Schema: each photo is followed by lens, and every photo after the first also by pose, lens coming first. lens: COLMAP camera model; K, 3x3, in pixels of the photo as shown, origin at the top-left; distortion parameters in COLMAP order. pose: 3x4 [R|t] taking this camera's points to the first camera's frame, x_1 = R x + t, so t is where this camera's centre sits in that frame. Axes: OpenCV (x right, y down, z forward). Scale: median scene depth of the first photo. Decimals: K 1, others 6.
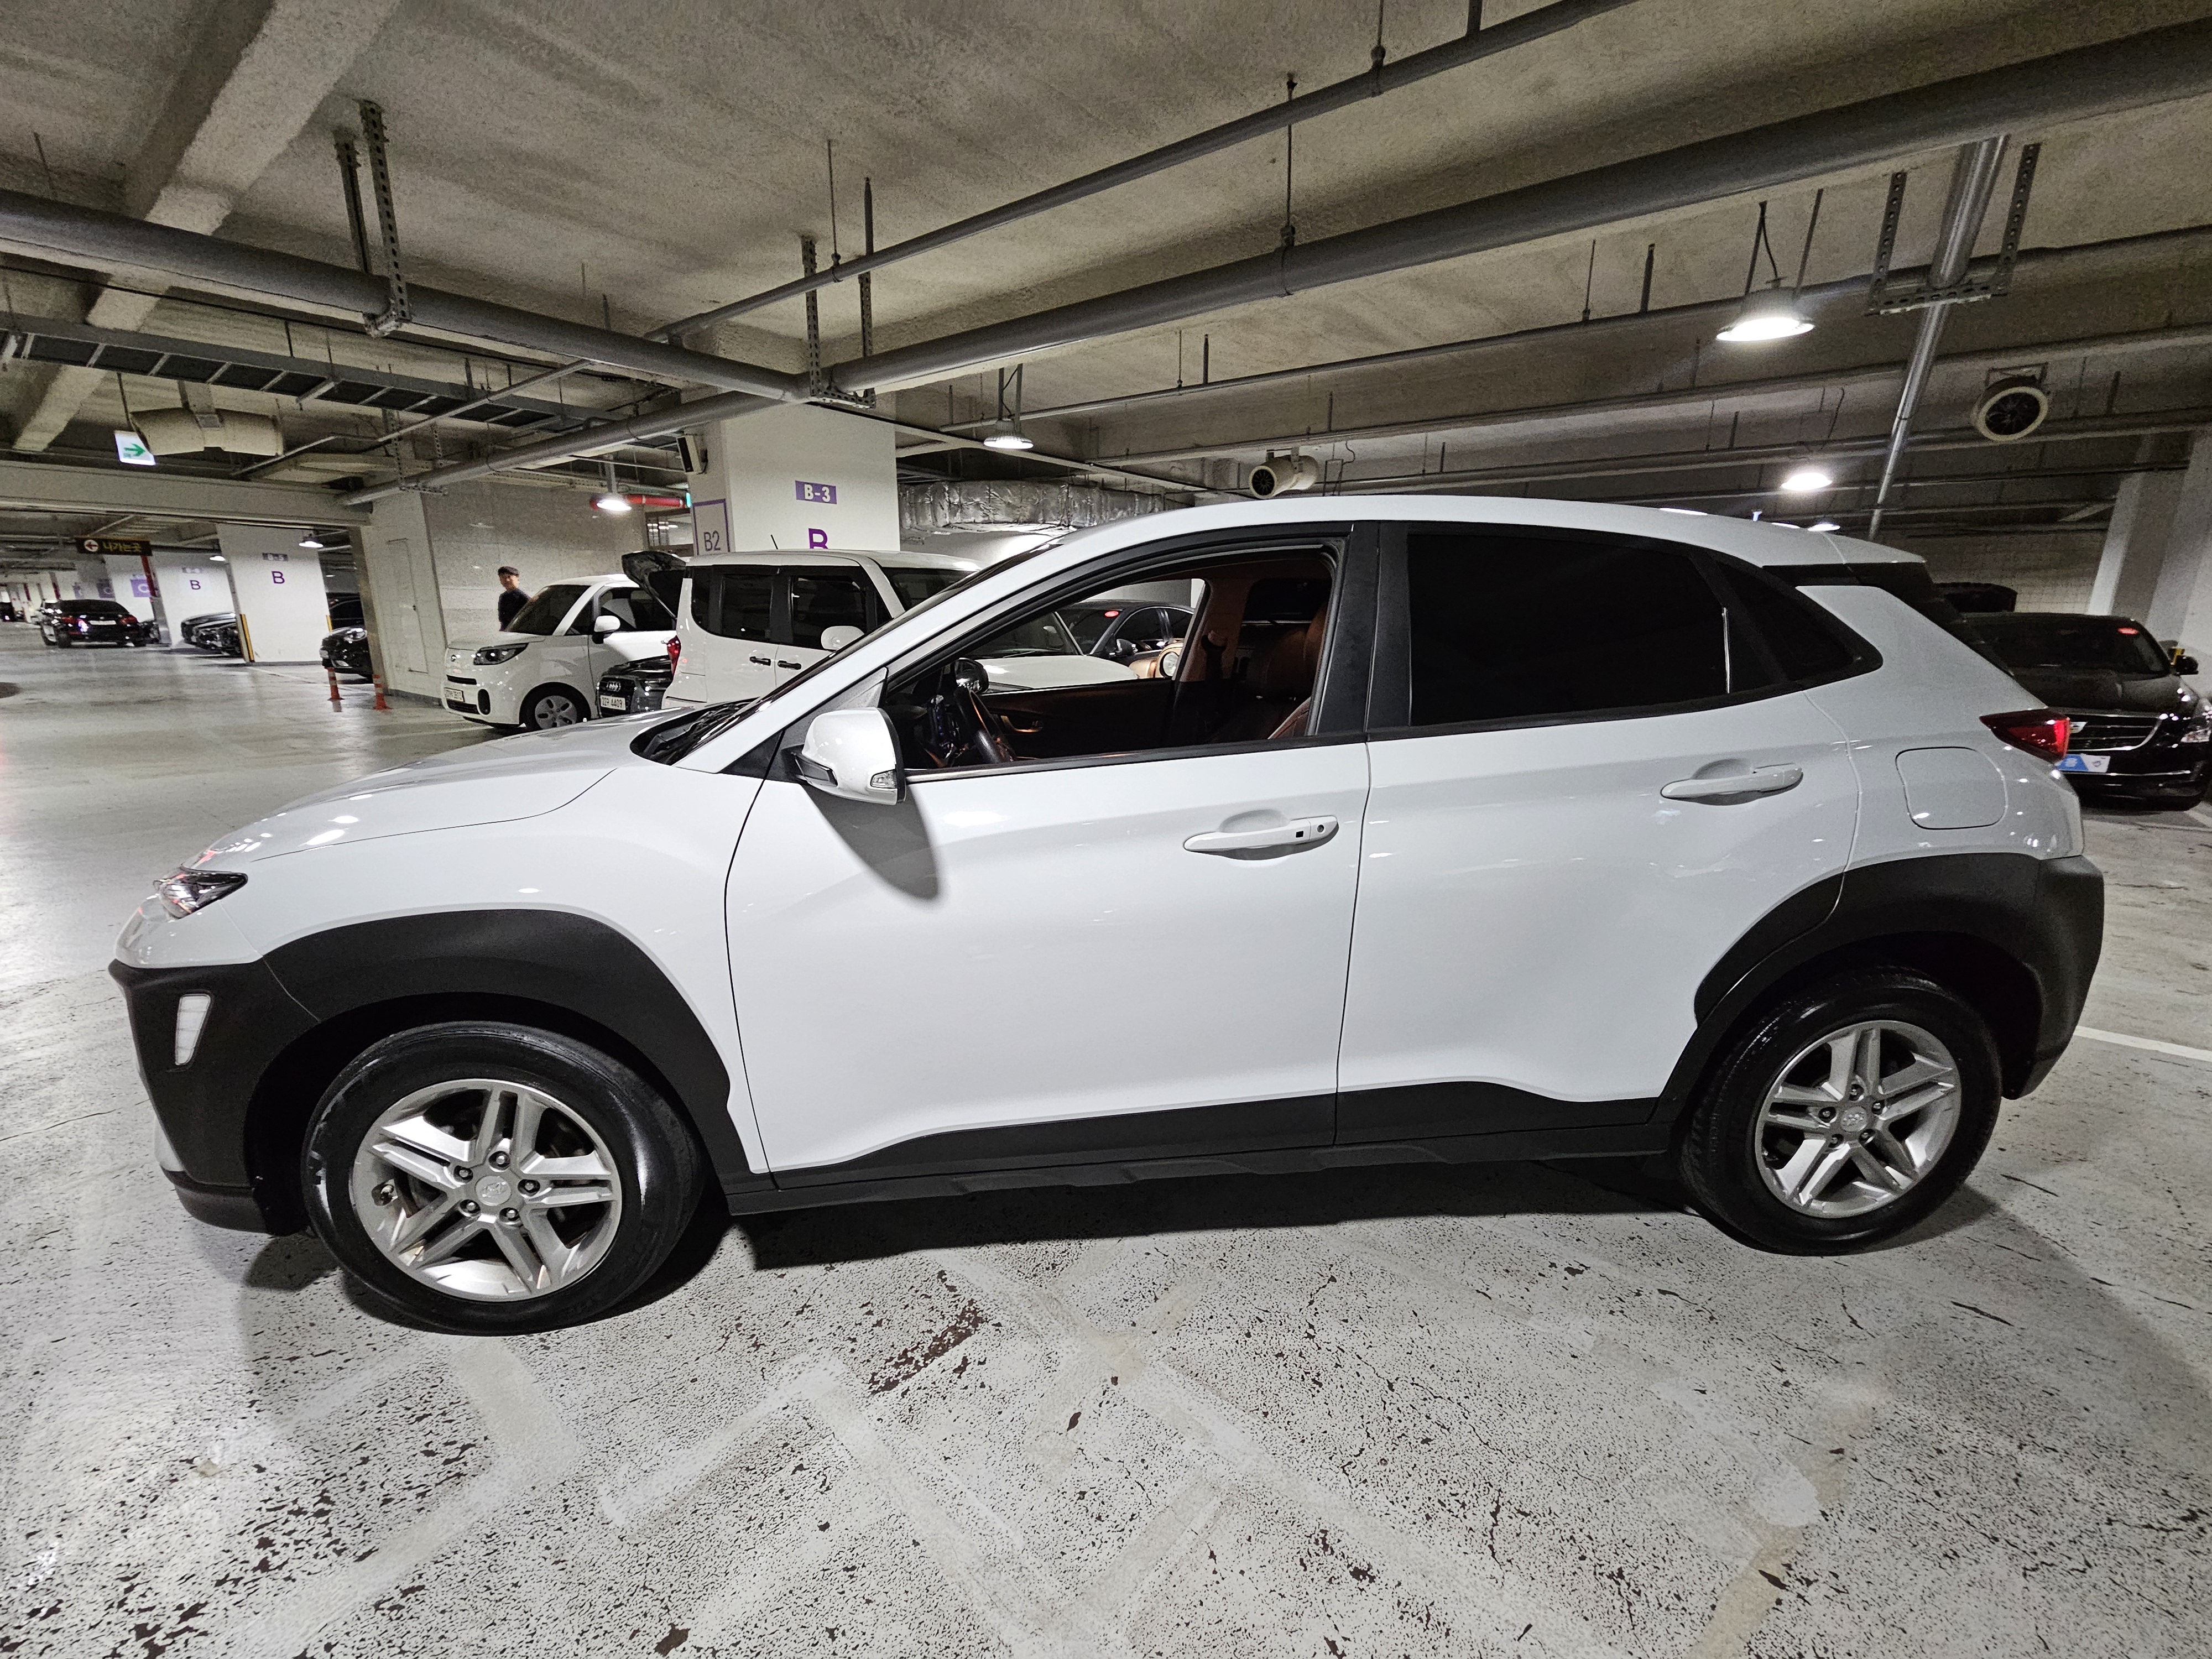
lens RADIAL K [[948.1, 0, 1107.6], [0, 948.1, 835.3], [0, 0, 1]] dist [-0.003286, 0.000192]
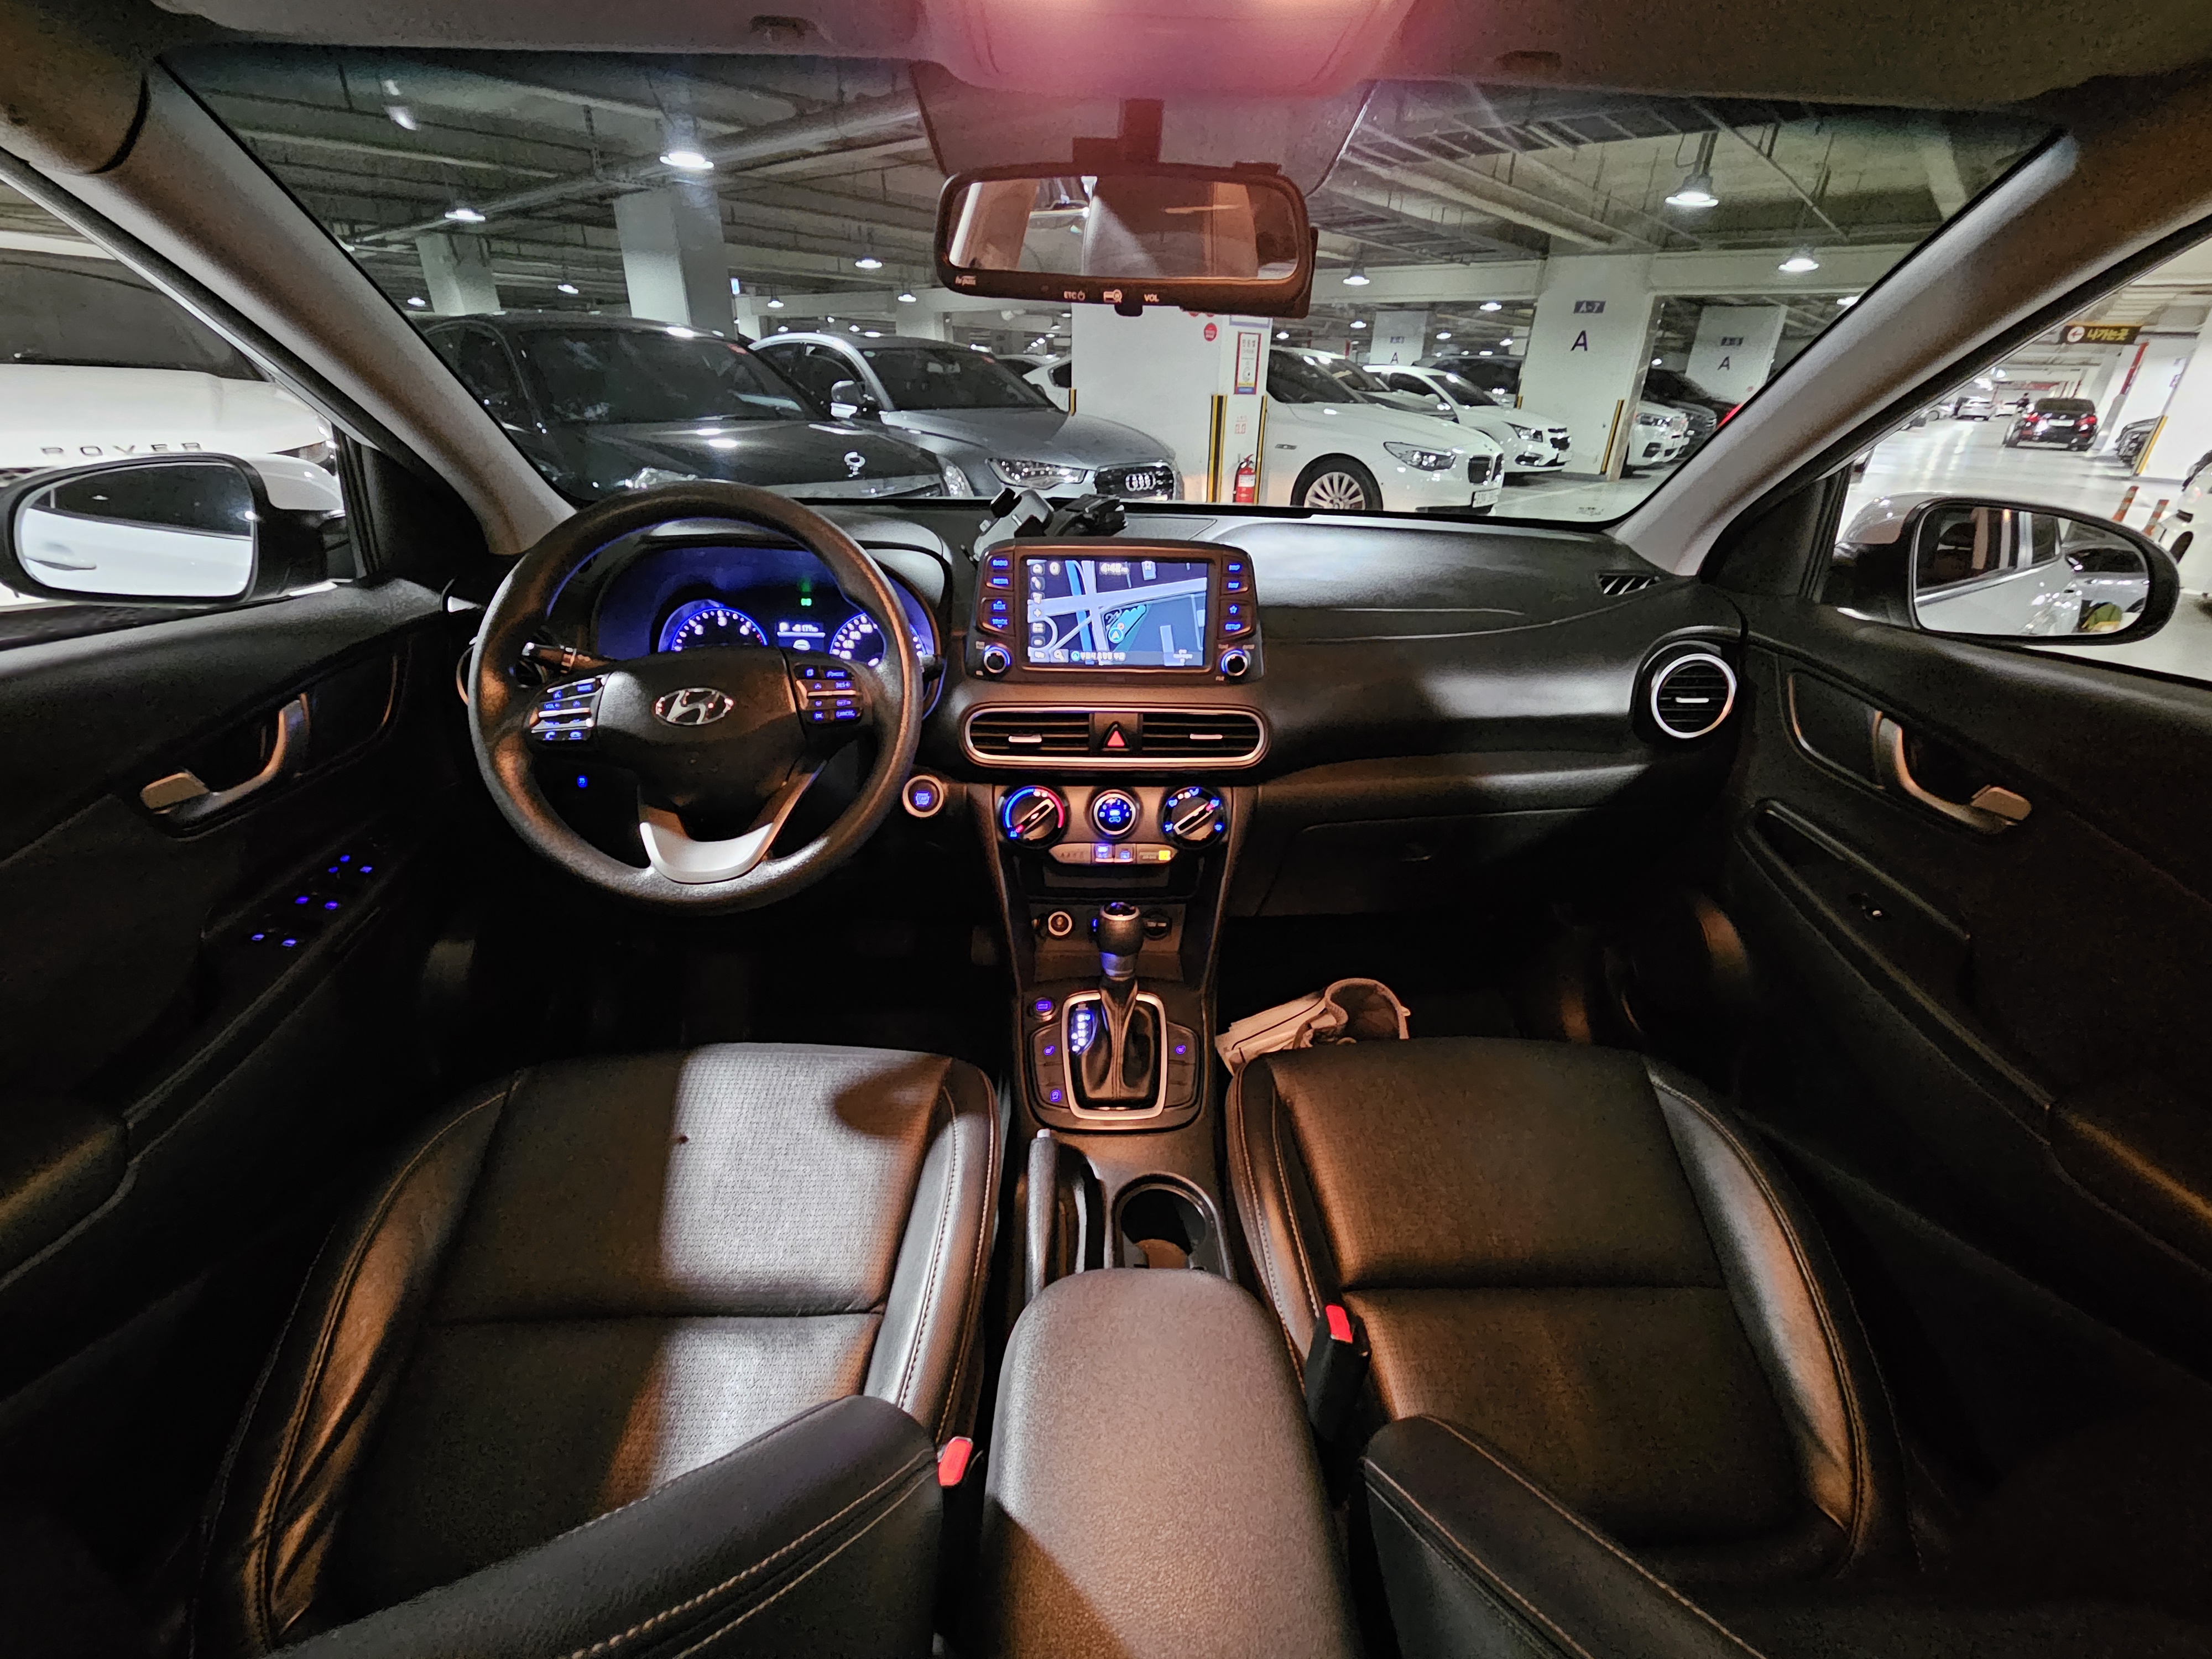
lens RADIAL K [[924.8, 0, 1107.1], [0, 924.8, 839.7], [0, 0, 1]] dist [0.002551, 0.000015]
pose [[-0.062698, 0.434683, -0.898398, 0.317217], [-0.253770, 0.863640, 0.435576, -0.267225], [0.965230, 0.255297, 0.056162, 1.339561]]
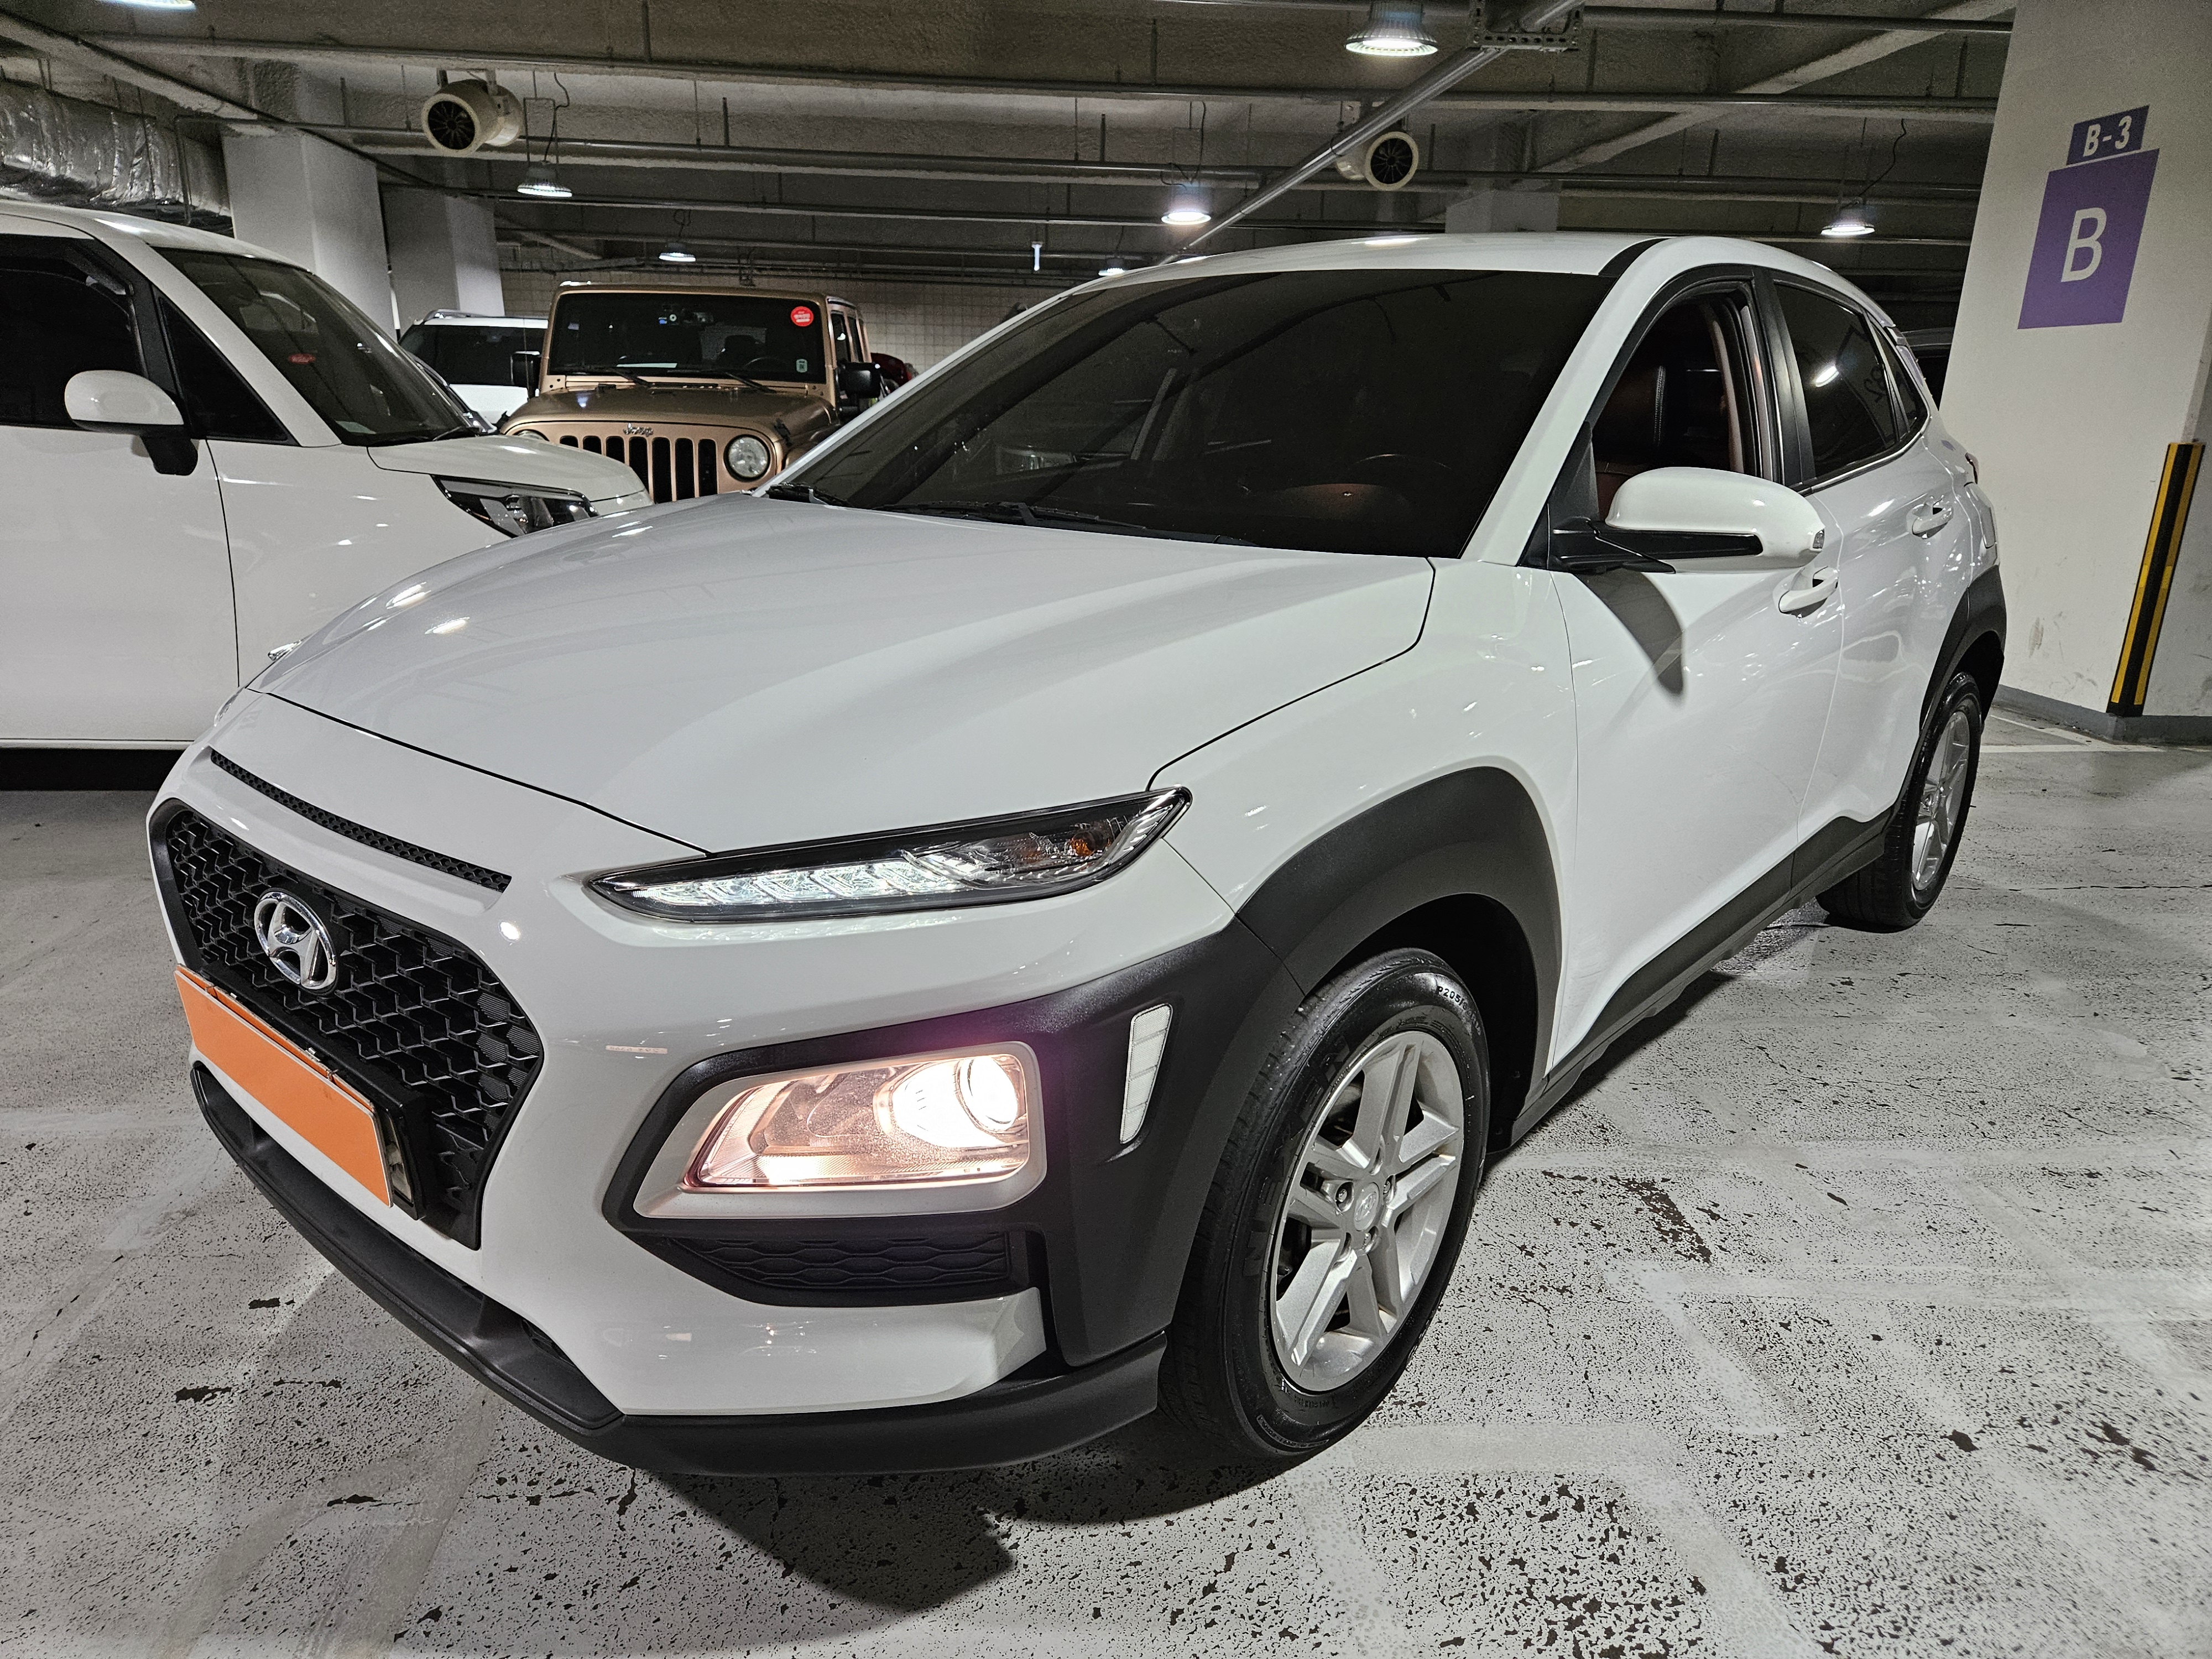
lens RADIAL K [[1523.1, 0, 1106.0], [0, 1523.1, 829.5], [0, 0, 1]] dist [0.050440, -0.052693]
pose [[0.724221, -0.184450, 0.664441, -1.376802], [0.145334, 0.982746, 0.114402, -0.042814], [-0.674079, 0.013714, 0.738532, 0.289657]]
